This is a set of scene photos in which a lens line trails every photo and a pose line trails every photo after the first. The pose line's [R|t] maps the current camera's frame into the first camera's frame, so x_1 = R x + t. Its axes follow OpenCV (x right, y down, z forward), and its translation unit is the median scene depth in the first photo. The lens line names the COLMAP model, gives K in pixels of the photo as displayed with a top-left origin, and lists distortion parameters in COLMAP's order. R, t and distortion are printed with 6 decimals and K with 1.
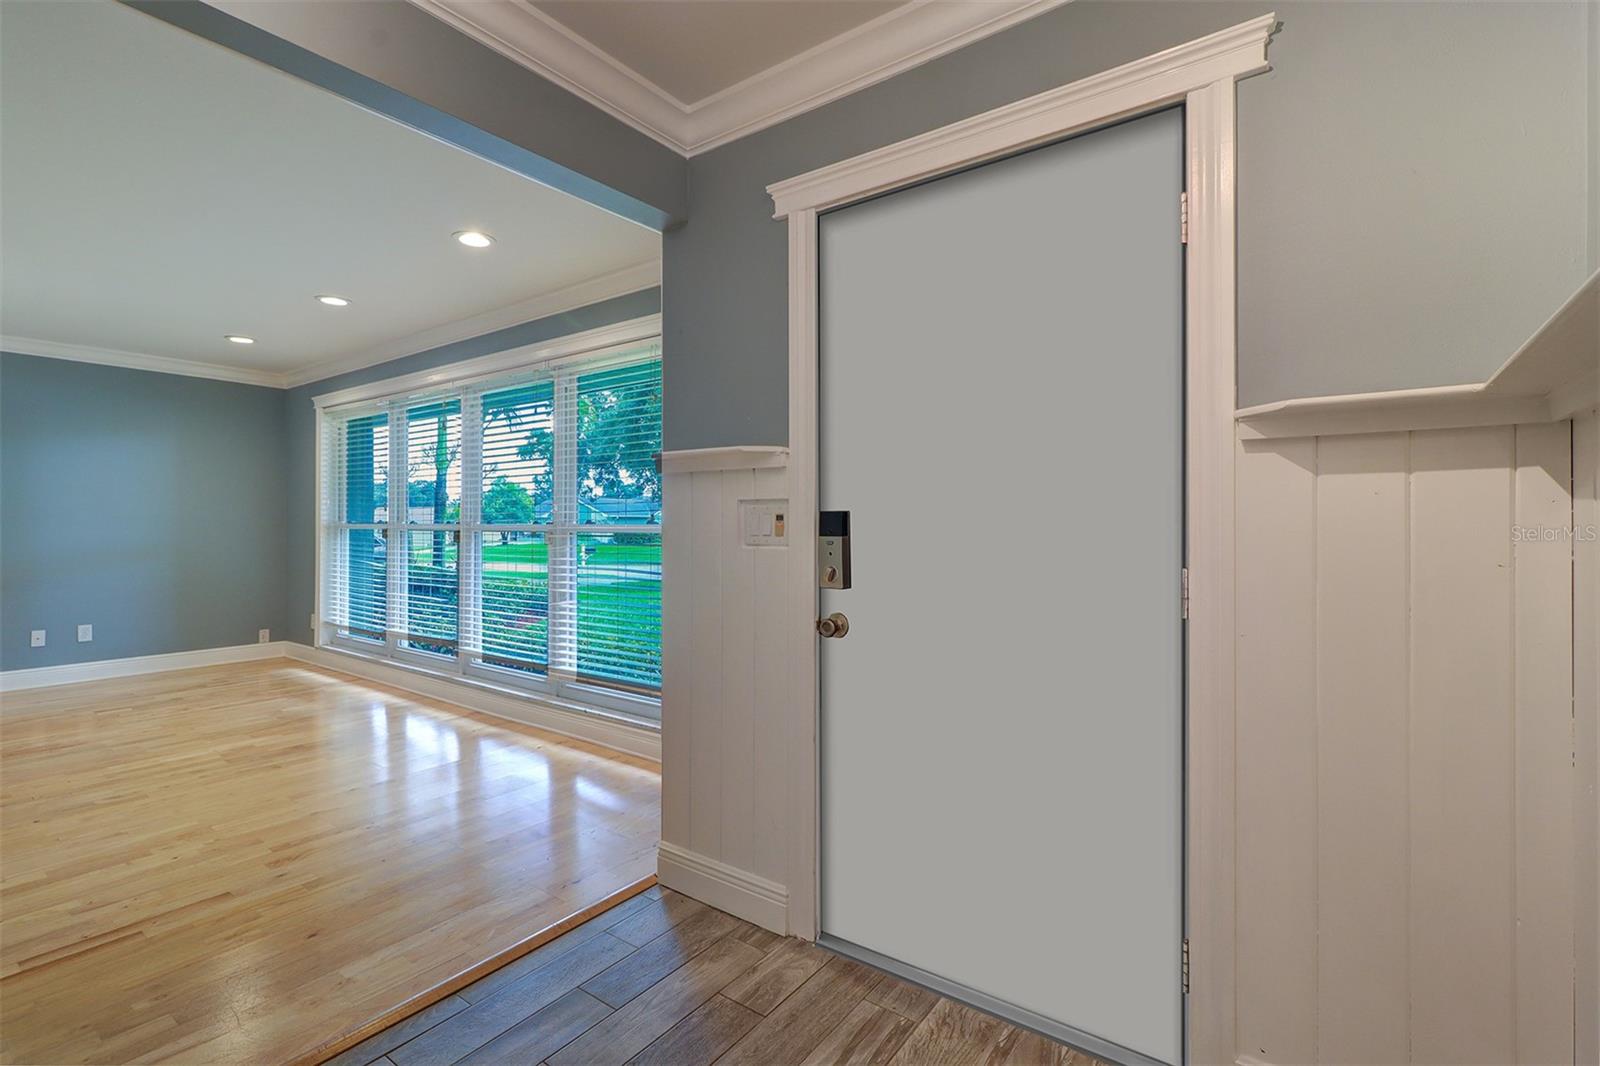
lens RADIAL K [[742.0, 0, 800.5], [0, 742.0, 519.4], [0, 0, 1]] dist [0.002121, -0.001905]
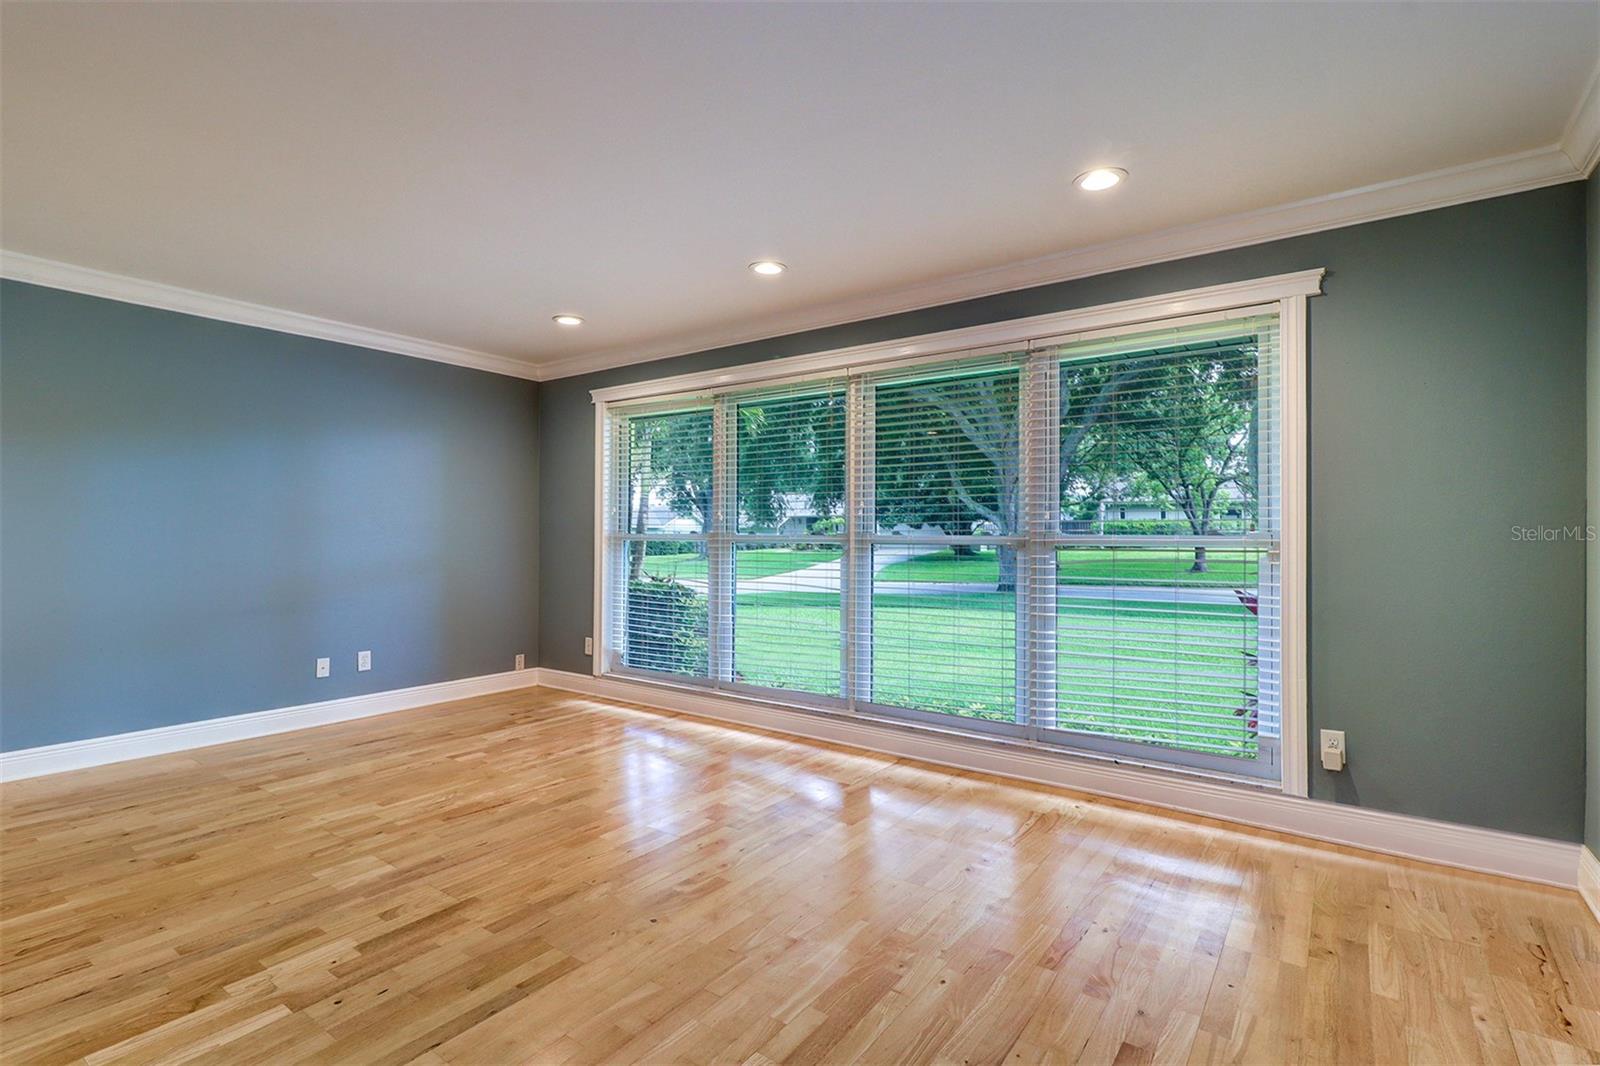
lens RADIAL K [[742.0, 0, 797.4], [0, 742.0, 566.6], [0, 0, 1]] dist [0.002121, -0.001905]
pose [[0.999794, 0.005392, 0.019574, -1.228526], [-0.006223, 0.999071, 0.042650, 0.008701], [-0.019326, -0.042763, 0.998898, 0.334541]]
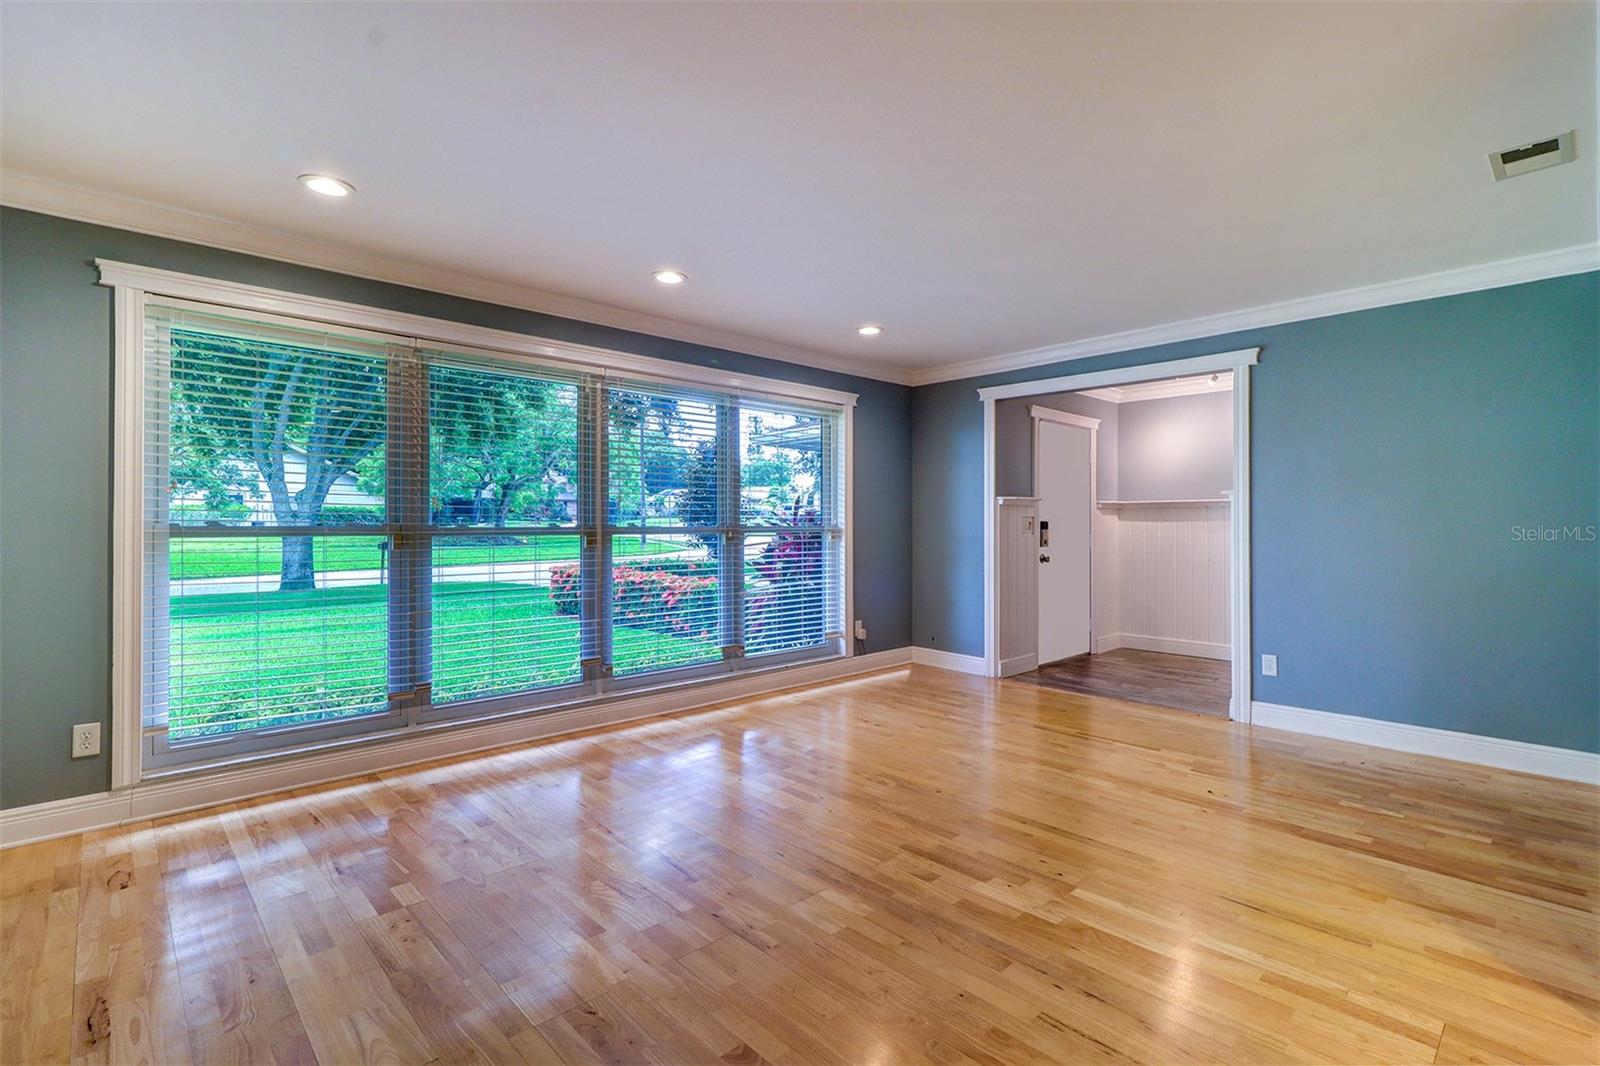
lens RADIAL K [[742.0, 0, 789.0], [0, 742.0, 521.5], [0, 0, 1]] dist [0.002121, -0.001905]
pose [[0.188651, 0.003571, 0.982038, -2.981894], [-0.003374, 0.999990, -0.002988, 0.002522], [-0.982038, -0.002749, 0.188661, 1.387430]]
